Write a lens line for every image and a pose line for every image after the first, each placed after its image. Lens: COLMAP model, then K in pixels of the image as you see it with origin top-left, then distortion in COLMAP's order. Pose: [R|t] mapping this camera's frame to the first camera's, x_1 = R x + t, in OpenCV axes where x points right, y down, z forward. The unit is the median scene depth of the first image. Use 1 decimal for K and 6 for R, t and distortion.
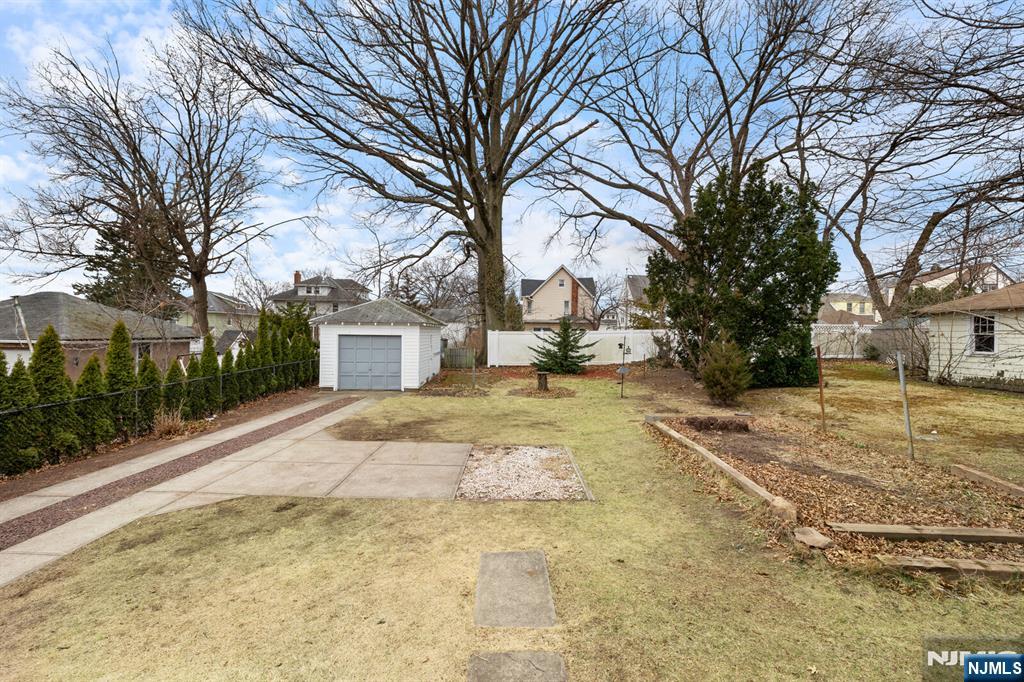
lens RADIAL K [[435.7, 0, 510.6], [0, 435.7, 337.3], [0, 0, 1]] dist [-0.001057, -0.000198]
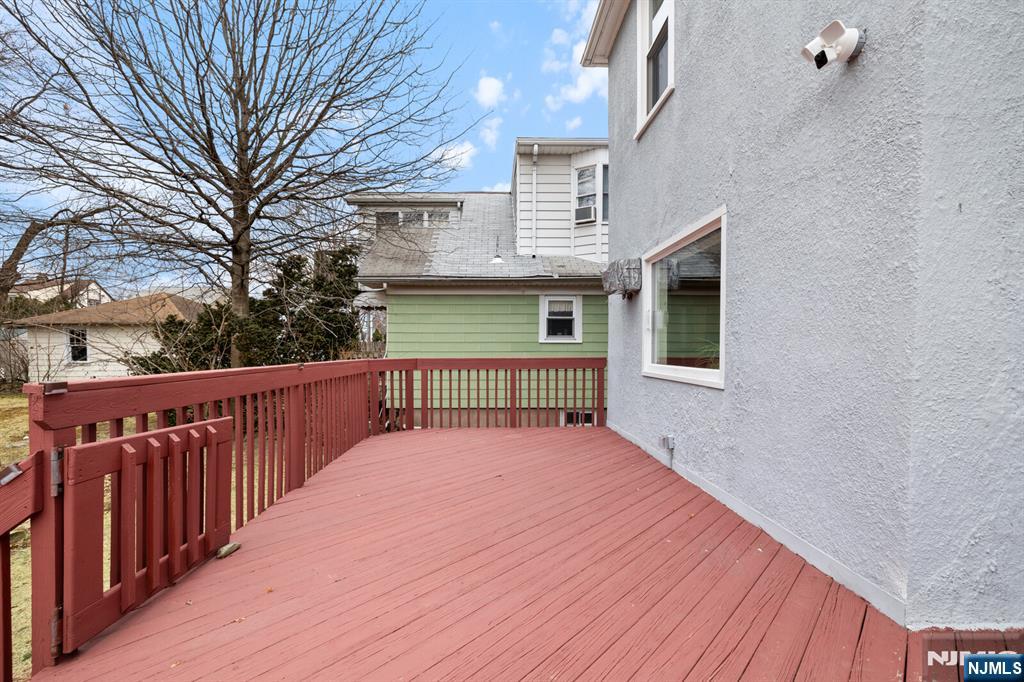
lens RADIAL K [[438.4, 0, 508.0], [0, 438.4, 361.0], [0, 0, 1]] dist [-0.000958, 0.000058]
pose [[-0.007905, -0.040091, 0.999165, -0.039407], [0.012000, 0.999120, 0.040184, 0.000462], [-0.999897, 0.012308, -0.007417, -0.069393]]
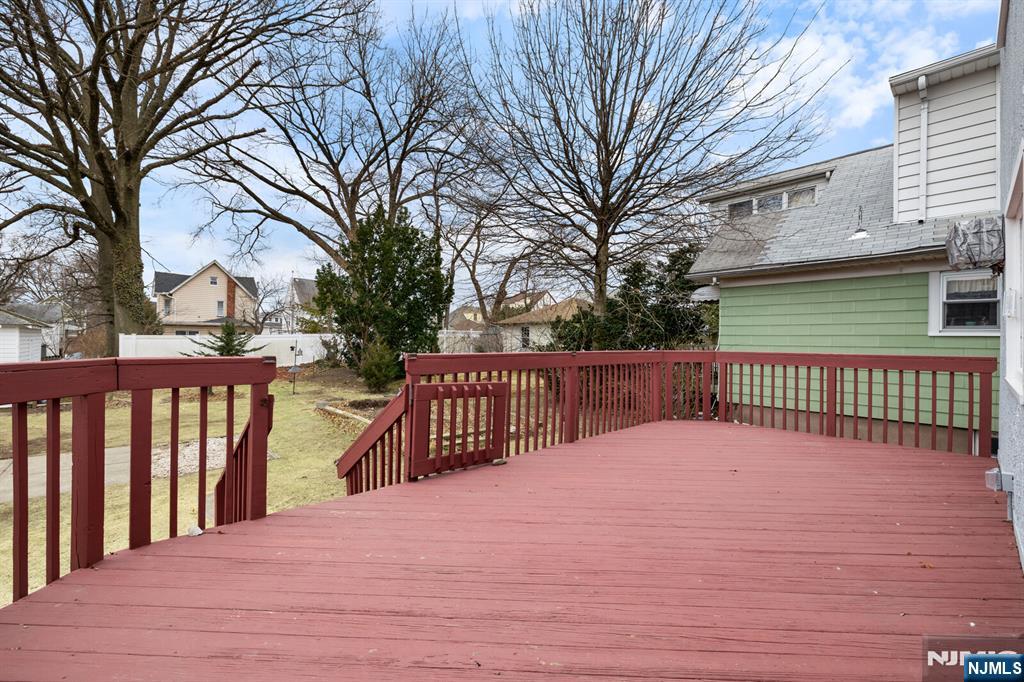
lens RADIAL K [[435.7, 0, 510.6], [0, 435.7, 337.3], [0, 0, 1]] dist [-0.001057, -0.000198]
pose [[0.746590, -0.001623, 0.665282, -0.047139], [0.007305, 0.999957, -0.005758, 0.000689], [-0.665244, 0.009158, 0.746570, -0.136139]]
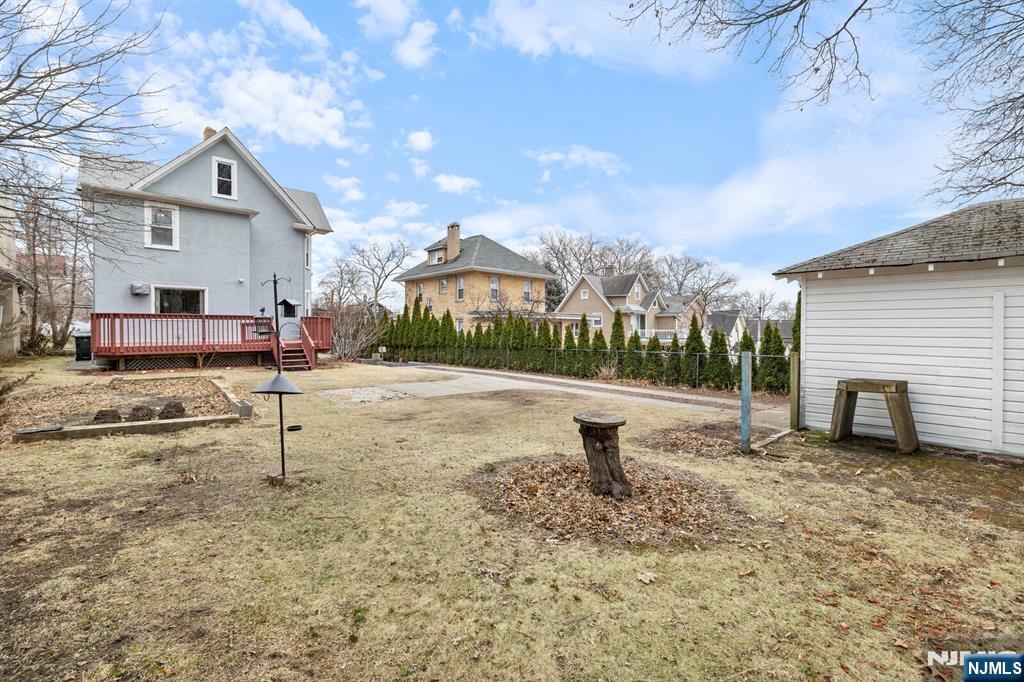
lens RADIAL K [[435.7, 0, 510.6], [0, 435.7, 337.3], [0, 0, 1]] dist [-0.001057, -0.000198]
pose [[-0.759217, -0.001646, -0.650836, 0.196418], [-0.020016, 0.999583, 0.020822, 0.018162], [0.650530, 0.028836, -0.758933, 0.797338]]
